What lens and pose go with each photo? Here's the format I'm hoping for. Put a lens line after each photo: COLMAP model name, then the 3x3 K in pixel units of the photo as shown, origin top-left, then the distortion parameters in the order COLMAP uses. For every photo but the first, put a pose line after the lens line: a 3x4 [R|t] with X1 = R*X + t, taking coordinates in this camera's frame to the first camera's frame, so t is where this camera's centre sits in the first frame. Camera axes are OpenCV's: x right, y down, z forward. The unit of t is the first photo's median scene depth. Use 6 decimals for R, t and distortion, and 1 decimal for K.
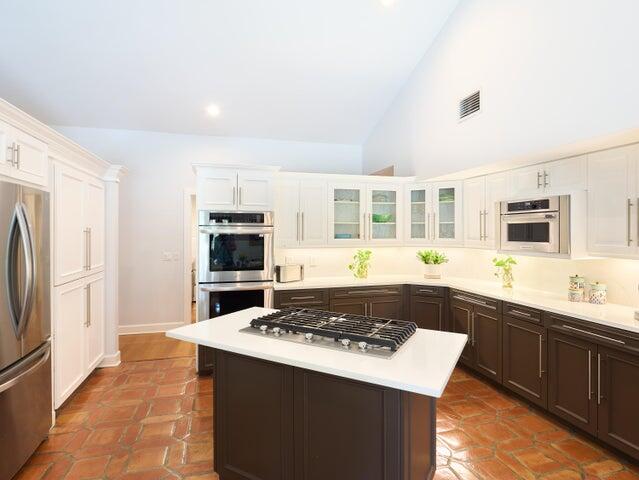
lens RADIAL K [[344.7, 0, 322.6], [0, 344.7, 234.3], [0, 0, 1]] dist [0.002678, 0.000766]
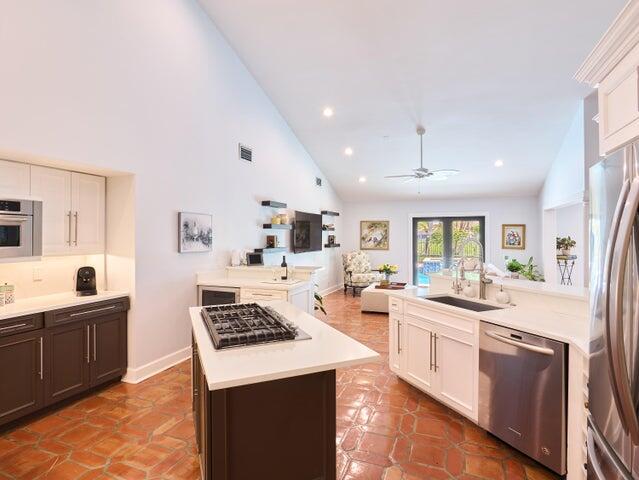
lens RADIAL K [[344.7, 0, 321.1], [0, 344.7, 239.9], [0, 0, 1]] dist [0.002678, 0.000766]
pose [[-0.797335, -0.003950, 0.603524, -0.654949], [0.002023, 0.999955, 0.009218, -0.000831], [-0.603533, 0.008571, -0.797292, 1.361299]]
